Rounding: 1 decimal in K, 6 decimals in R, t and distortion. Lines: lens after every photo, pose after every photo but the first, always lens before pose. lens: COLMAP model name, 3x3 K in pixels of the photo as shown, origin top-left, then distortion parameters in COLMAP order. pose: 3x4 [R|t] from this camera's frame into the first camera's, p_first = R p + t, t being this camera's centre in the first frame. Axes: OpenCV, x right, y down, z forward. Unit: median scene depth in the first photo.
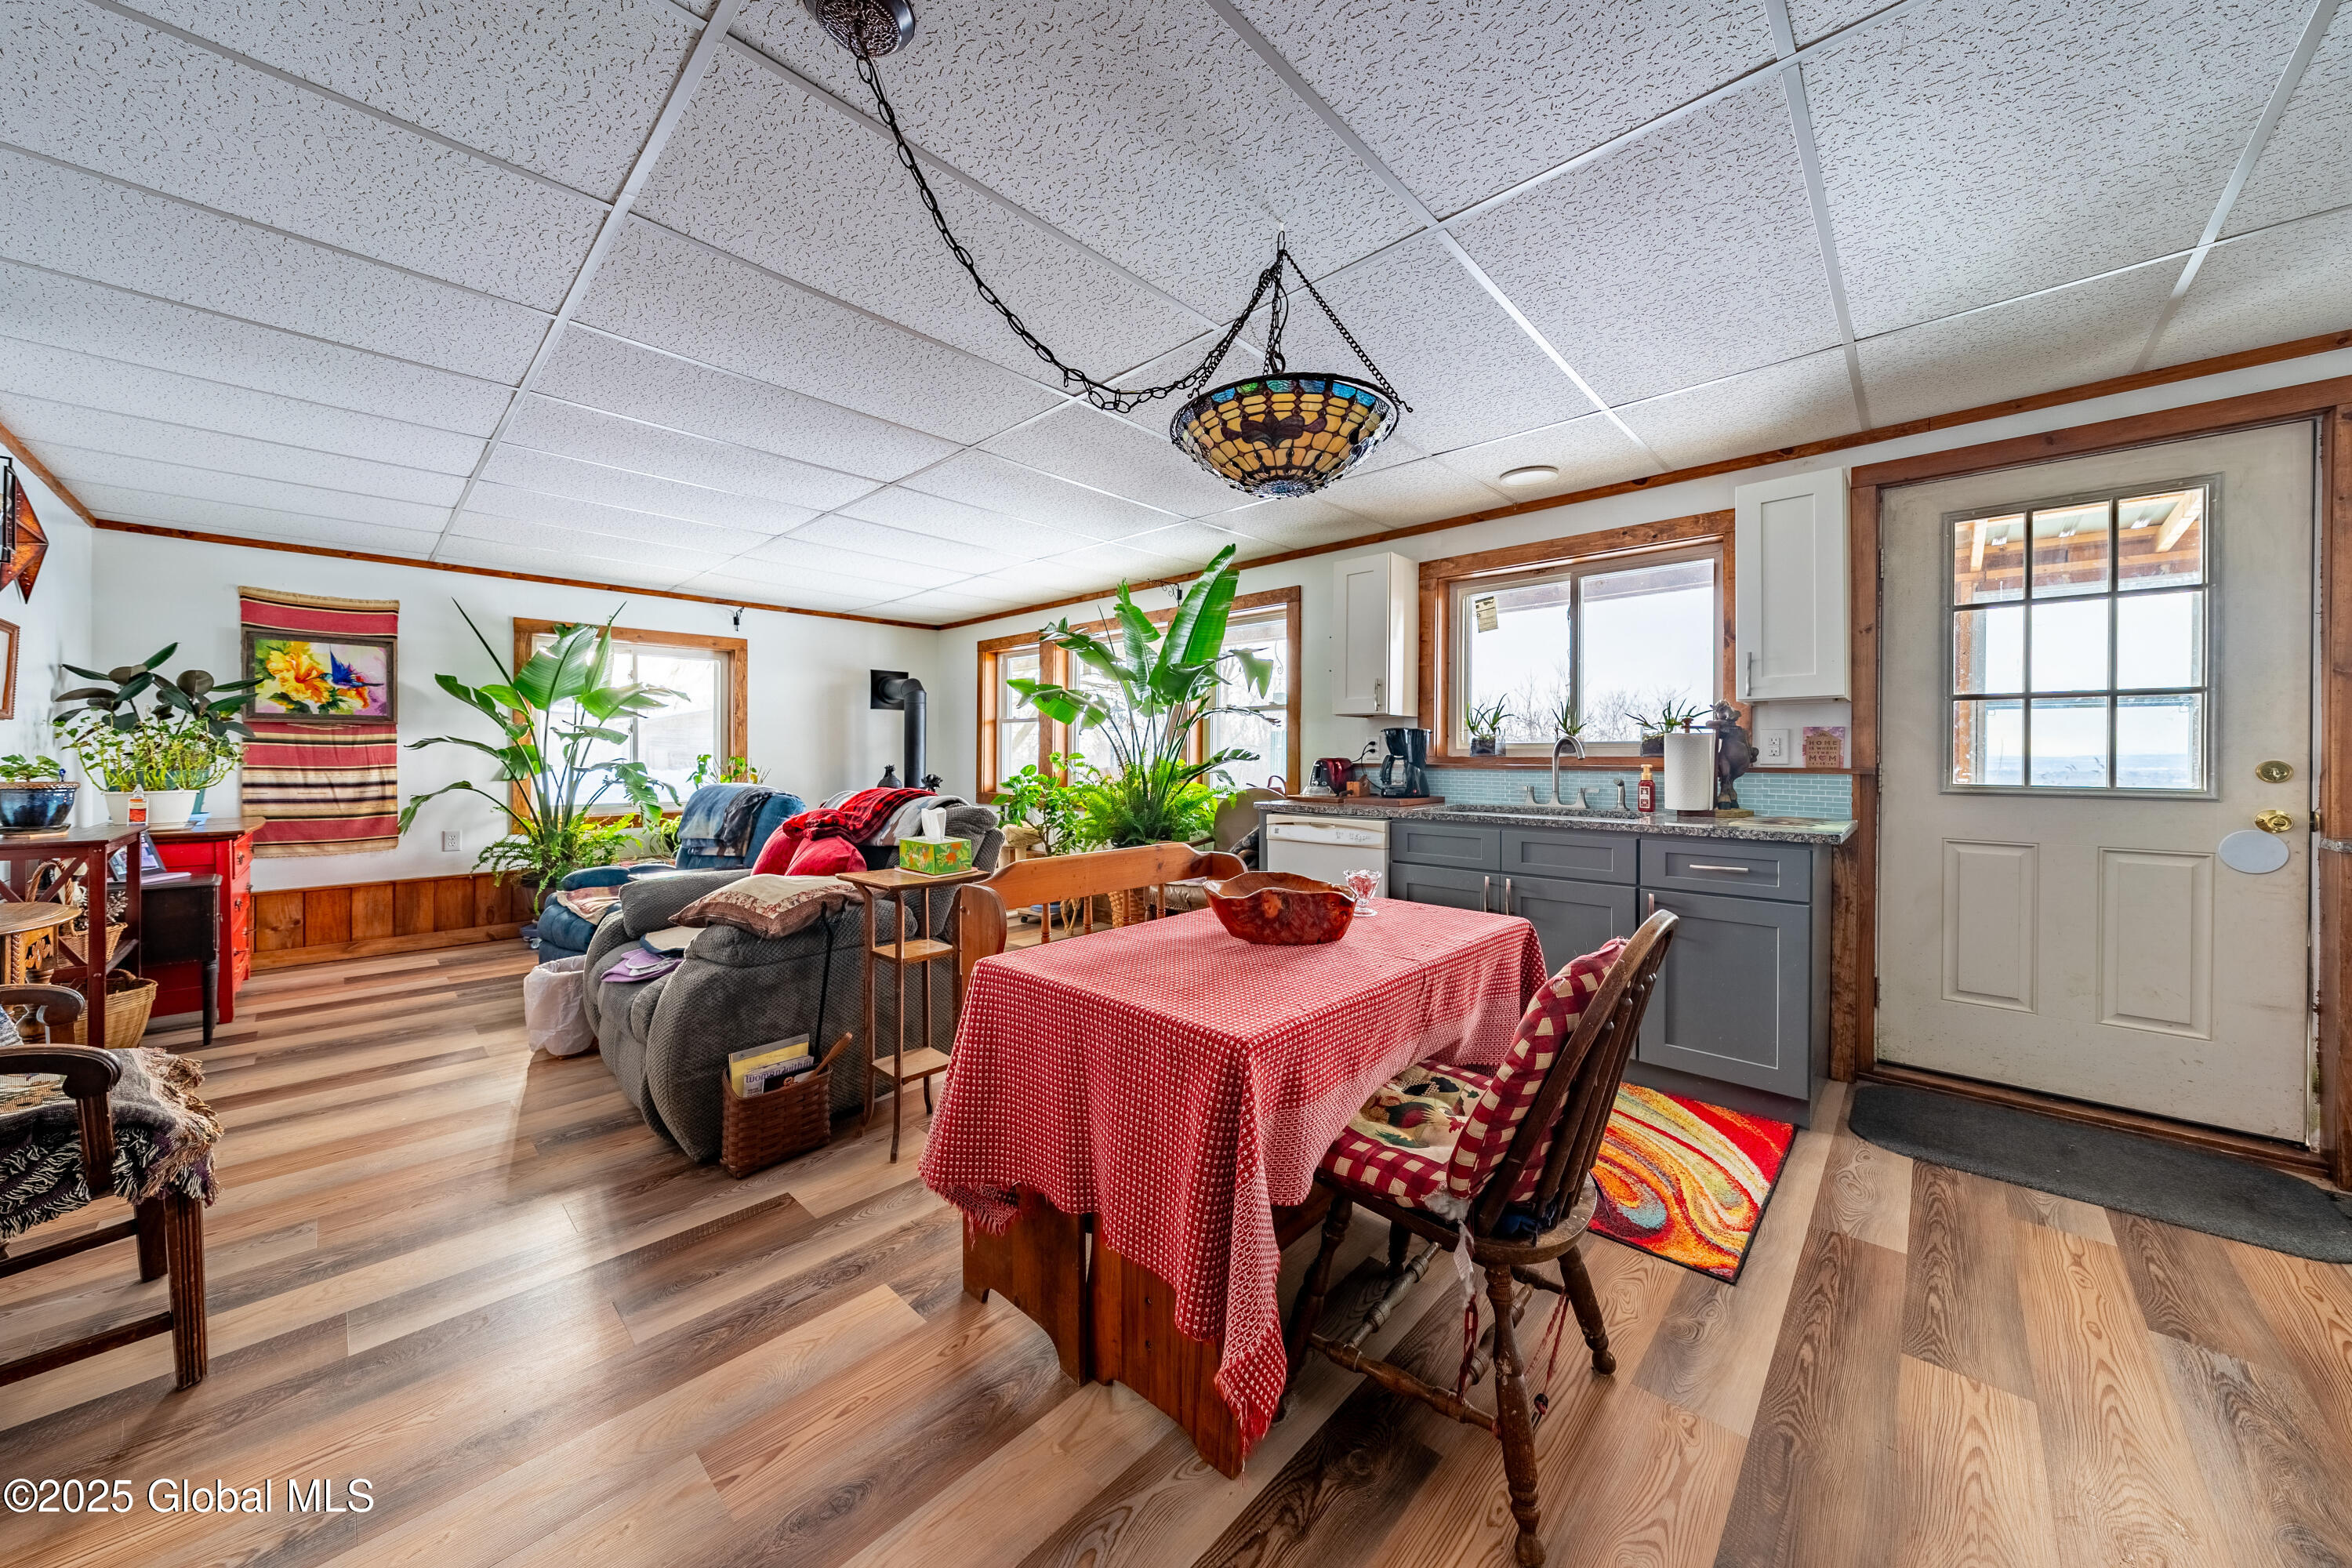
lens RADIAL K [[823.3, 0, 1208.5], [0, 823.3, 761.1], [0, 0, 1]] dist [-0.002546, 0.001508]
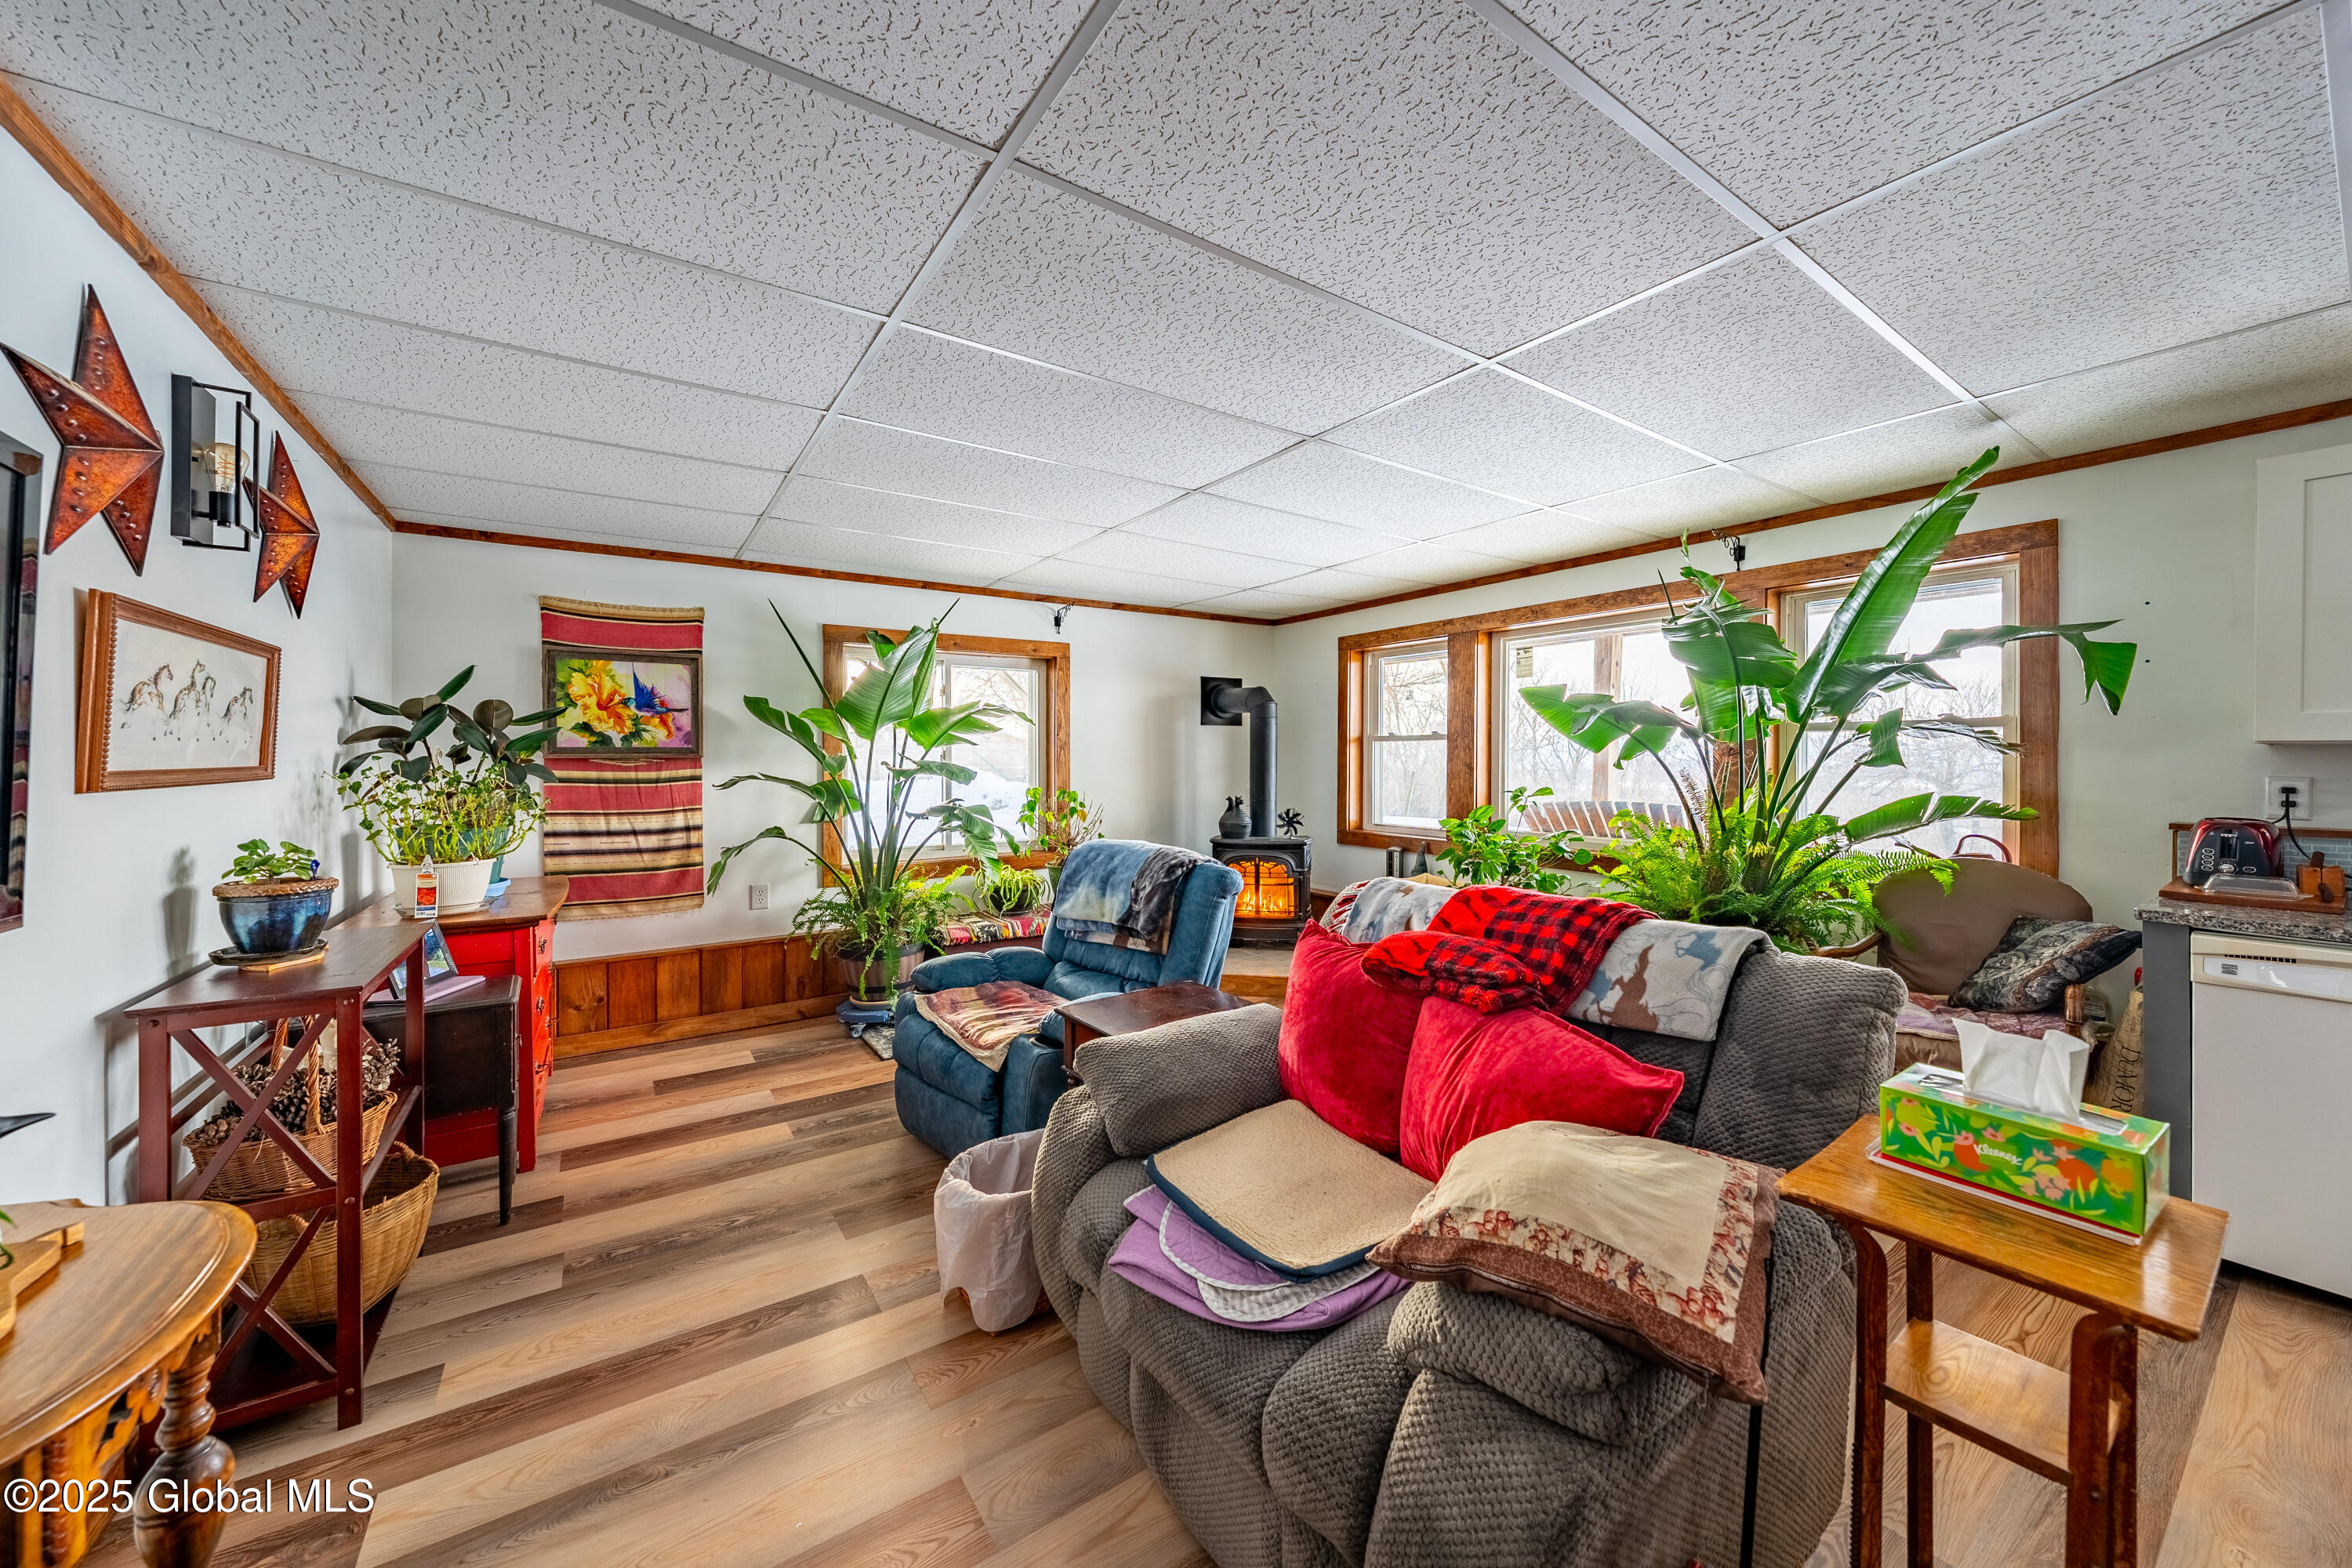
lens RADIAL K [[794.5, 0, 1218.4], [0, 794.5, 753.2], [0, 0, 1]] dist [-0.000845, -0.000066]
pose [[0.987110, -0.008589, -0.159810, -0.360265], [0.007865, 0.999956, -0.005162, -0.042309], [0.159847, 0.003839, 0.987134, 0.306133]]
